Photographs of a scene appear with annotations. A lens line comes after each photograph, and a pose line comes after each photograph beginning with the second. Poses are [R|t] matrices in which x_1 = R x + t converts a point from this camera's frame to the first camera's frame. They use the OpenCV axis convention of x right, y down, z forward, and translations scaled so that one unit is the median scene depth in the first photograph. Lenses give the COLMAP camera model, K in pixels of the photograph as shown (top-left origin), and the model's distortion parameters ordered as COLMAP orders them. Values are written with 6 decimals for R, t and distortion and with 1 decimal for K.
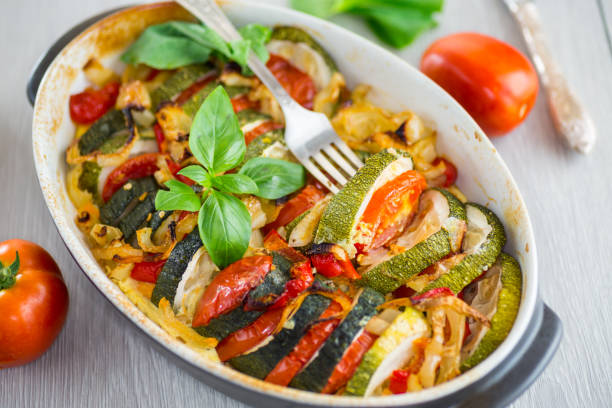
lens RADIAL K [[1764.6, 0, 306.0], [0, 1764.6, 204.0], [0, 0, 1]] dist [-0.017905, 0.517352]
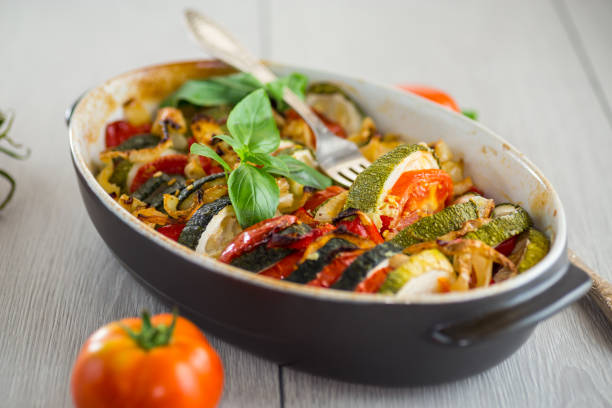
lens RADIAL K [[1764.6, 0, 306.0], [0, 1764.6, 204.0], [0, 0, 1]] dist [-0.017905, 0.517352]
pose [[0.997006, 0.077012, -0.006871, -0.008421], [-0.072396, 0.898634, -0.432684, 0.444942], [-0.027147, 0.431886, 0.901520, 0.098805]]
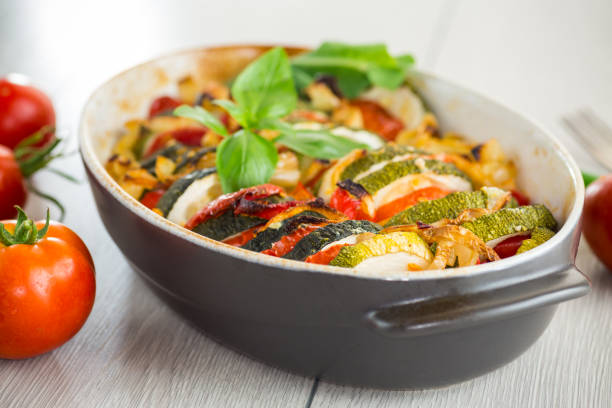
lens RADIAL K [[1764.6, 0, 306.0], [0, 1764.6, 204.0], [0, 0, 1]] dist [-0.017905, 0.517352]
pose [[0.948377, 0.169776, -0.267876, 0.222516], [-0.282676, 0.835464, -0.471268, 0.439421], [0.143790, 0.522662, 0.840327, 0.260490]]
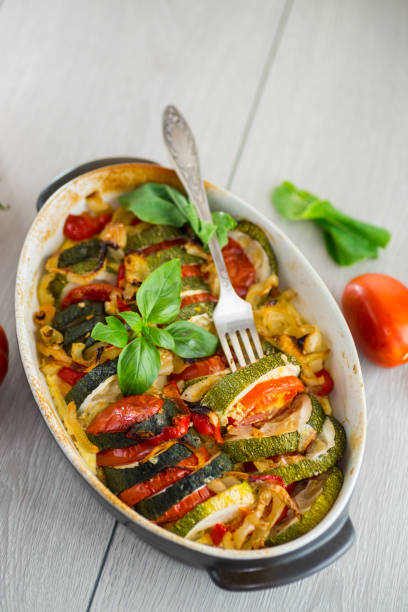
lens RADIAL K [[1764.6, 0, 204.0], [0, 1764.6, 306.0], [0, 0, 1]] dist [-0.017905, 0.517352]
pose [[0.931412, 0.355486, -0.078115, 0.080353], [-0.349781, 0.933586, 0.077917, -0.140629], [0.100626, -0.045249, 0.993895, -0.245421]]
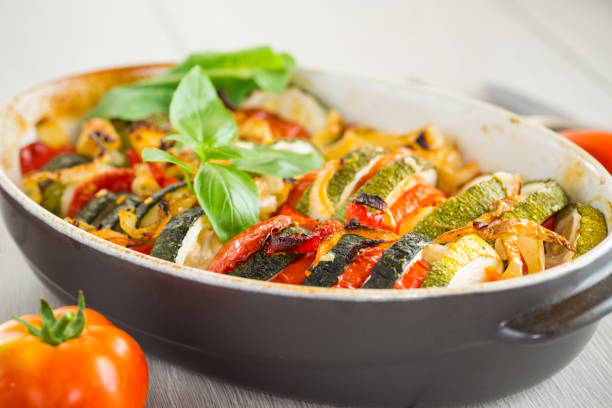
lens RADIAL K [[1697.1, 0, 306.0], [0, 1697.1, 204.0], [0, 0, 1]] dist [0.042248, 1.081941]
pose [[0.991714, -0.023833, 0.126235, -0.108768], [0.083791, 0.864847, -0.494994, 0.402071], [-0.097377, 0.501470, 0.859677, 0.321995]]
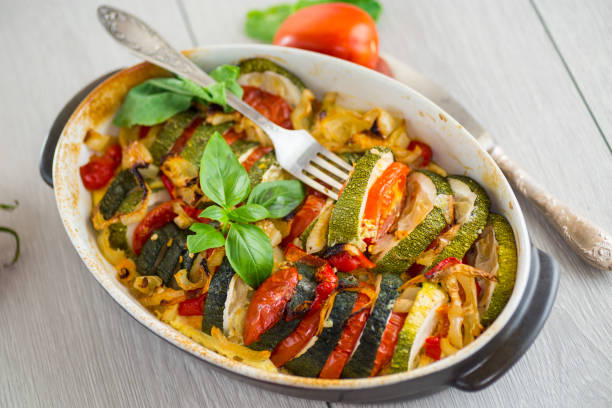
lens RADIAL K [[1764.6, 0, 306.0], [0, 1764.6, 204.0], [0, 0, 1]] dist [-0.017905, 0.517352]
pose [[0.966840, -0.253367, 0.032027, -0.038728], [0.251016, 0.965898, 0.063503, -0.079636], [-0.047025, -0.053358, 0.997468, -0.134801]]
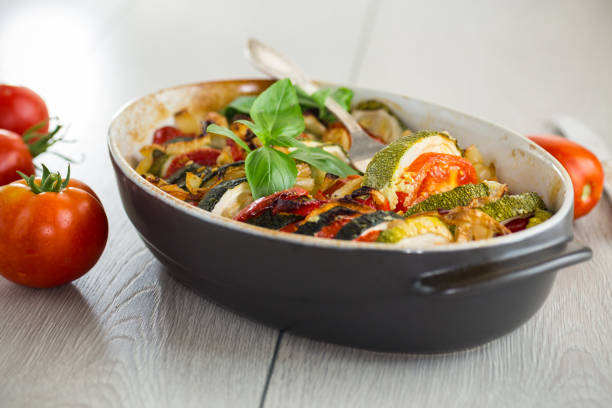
lens RADIAL K [[1764.6, 0, 306.0], [0, 1764.6, 204.0], [0, 0, 1]] dist [-0.017905, 0.517352]
pose [[0.981382, 0.108965, -0.158165, 0.135073], [-0.178939, 0.817932, -0.546779, 0.574574], [0.069789, 0.564901, 0.822202, 0.173436]]
